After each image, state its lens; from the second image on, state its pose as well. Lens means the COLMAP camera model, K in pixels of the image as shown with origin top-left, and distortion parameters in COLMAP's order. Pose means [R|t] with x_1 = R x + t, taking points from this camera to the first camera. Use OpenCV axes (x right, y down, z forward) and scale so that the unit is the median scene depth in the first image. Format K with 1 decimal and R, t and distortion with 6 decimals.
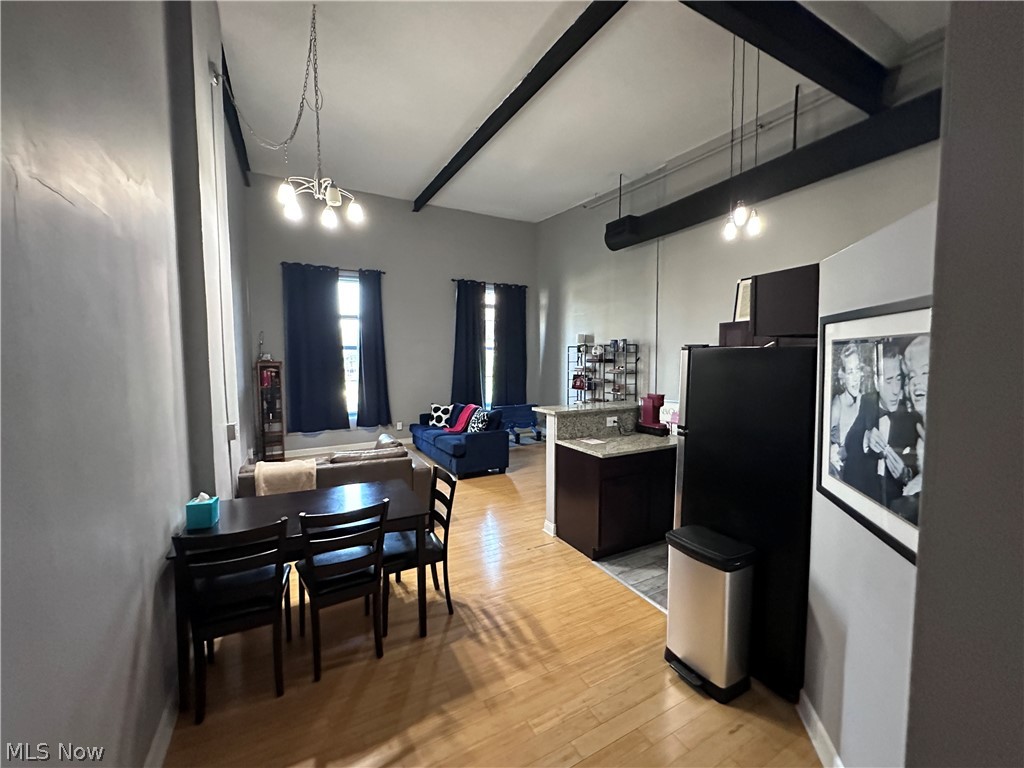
lens RADIAL K [[407.9, 0, 512.0], [0, 407.9, 384.0], [0, 0, 1]] dist [-0.000346, -0.000264]
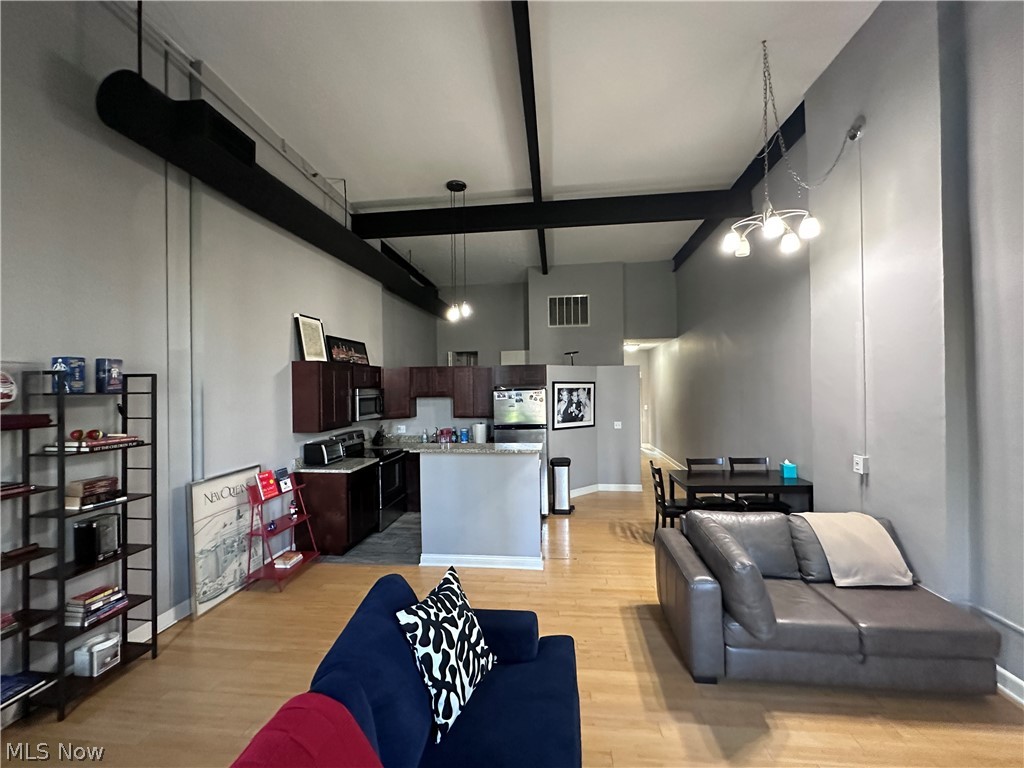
lens RADIAL K [[407.9, 0, 512.0], [0, 407.9, 384.0], [0, 0, 1]] dist [-0.000346, -0.000264]
pose [[-0.823537, 0.019761, 0.566919, -0.732117], [0.053099, 0.997690, 0.042358, -0.232868], [-0.564772, 0.064986, -0.822684, 3.100800]]
